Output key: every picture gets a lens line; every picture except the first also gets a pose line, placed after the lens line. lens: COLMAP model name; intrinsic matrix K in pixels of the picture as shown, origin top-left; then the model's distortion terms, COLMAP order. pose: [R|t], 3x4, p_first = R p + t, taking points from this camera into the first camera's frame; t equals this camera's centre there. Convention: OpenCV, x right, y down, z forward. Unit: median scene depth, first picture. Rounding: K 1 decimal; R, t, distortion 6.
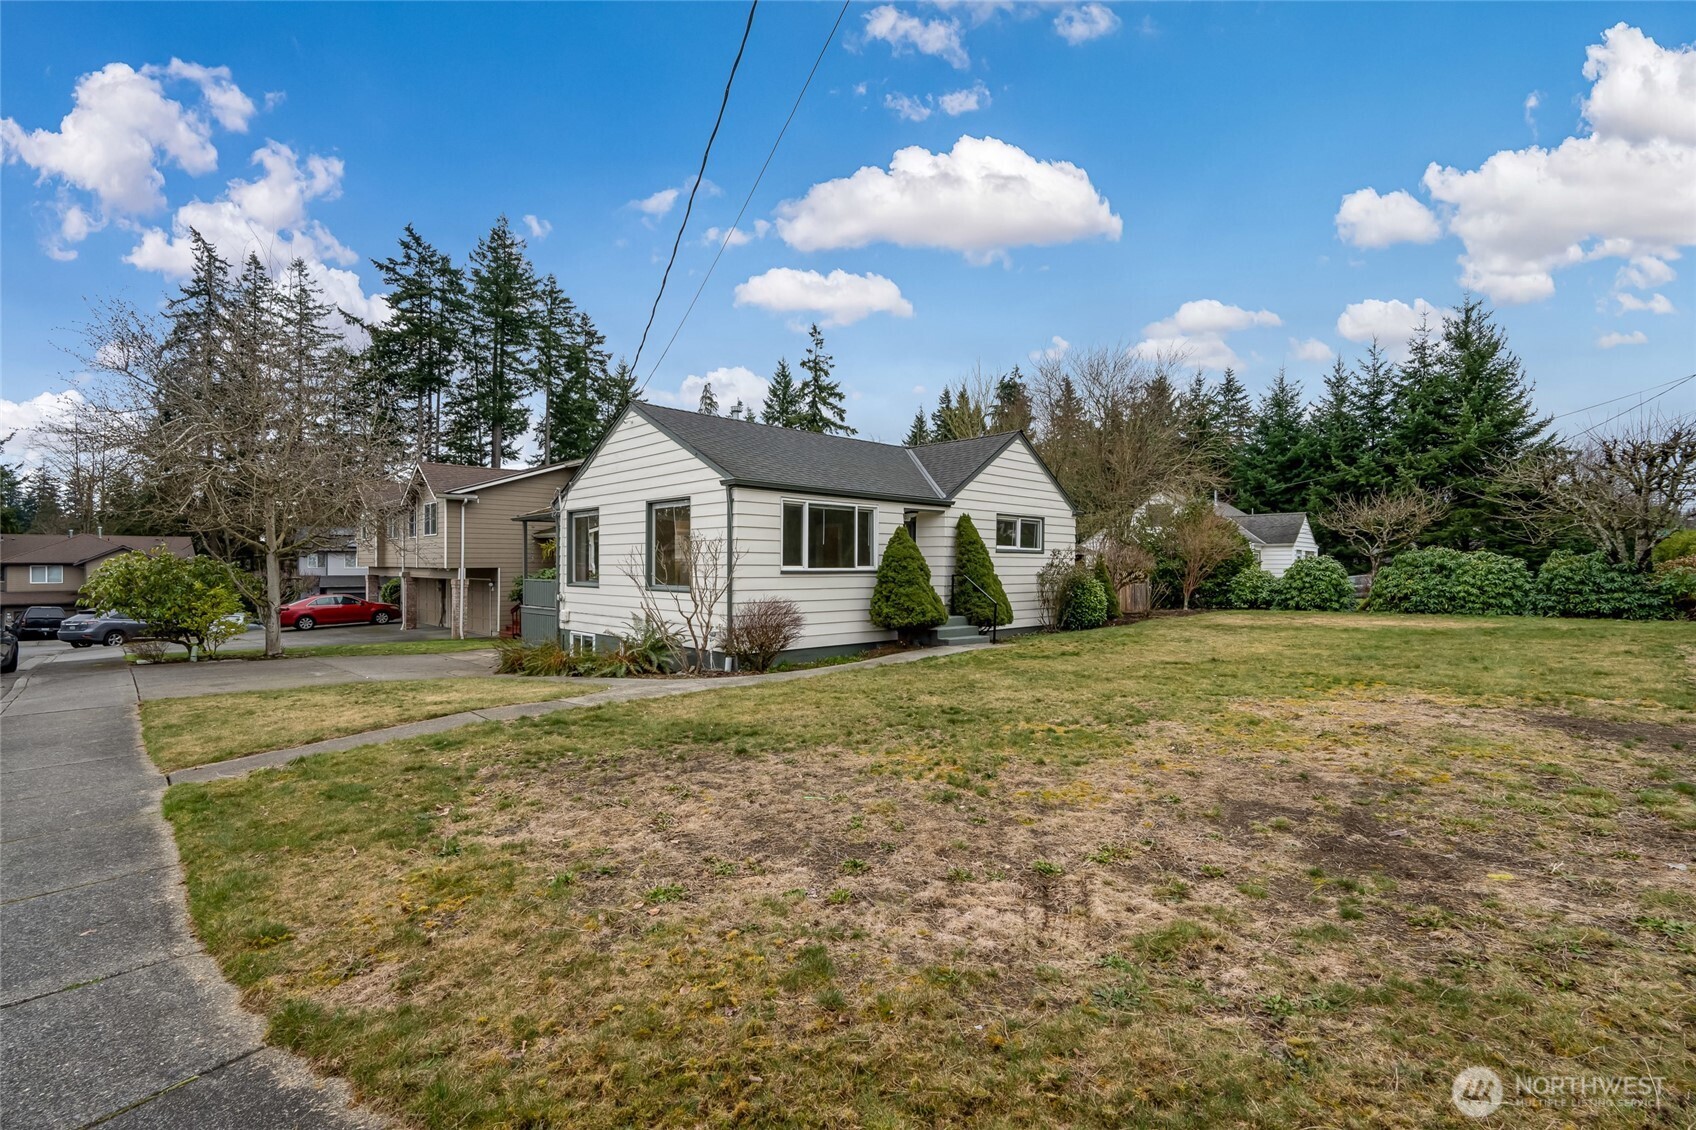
lens RADIAL K [[748.3, 0, 843.2], [0, 748.3, 564.3], [0, 0, 1]] dist [-0.000215, -0.000167]
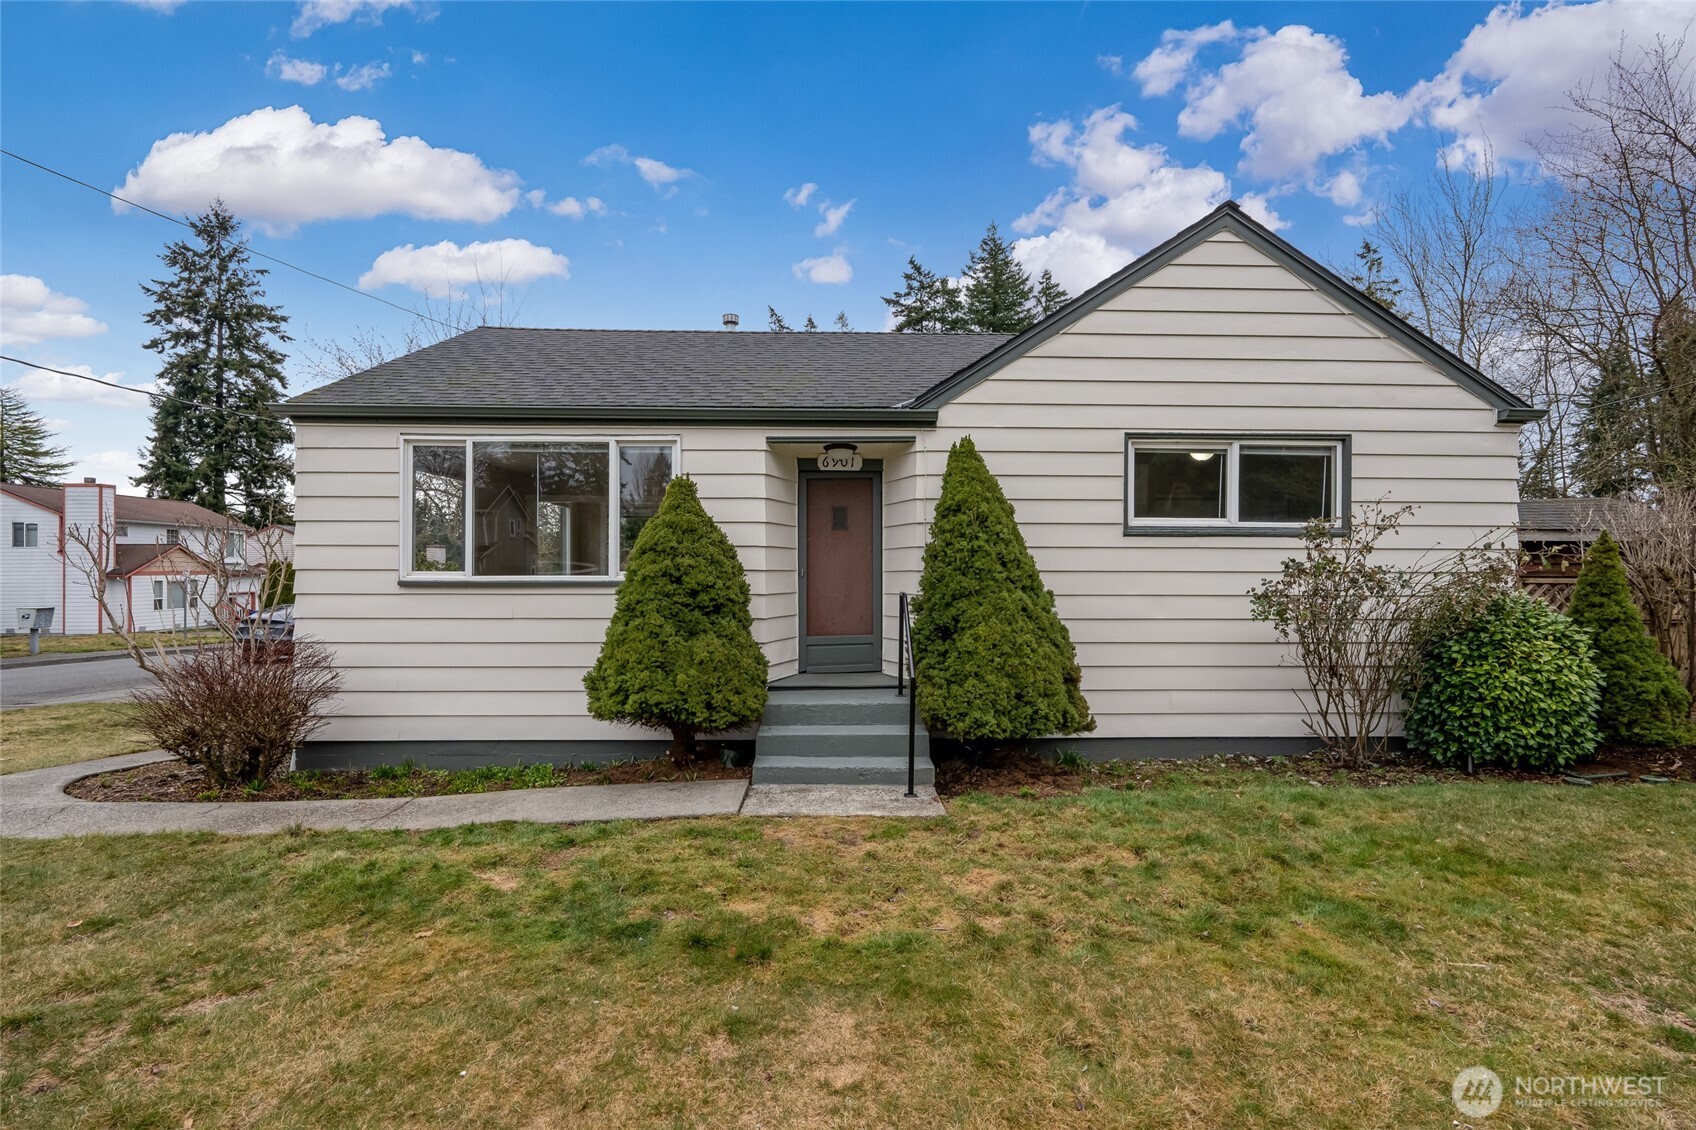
lens RADIAL K [[749.6, 0, 855.9], [0, 749.6, 567.2], [0, 0, 1]] dist [-0.003544, -0.000278]
pose [[0.747429, -0.004789, -0.664324, 0.384165], [0.001781, 0.999985, -0.005204, 0.002190], [0.664339, 0.002706, 0.747426, 0.665076]]
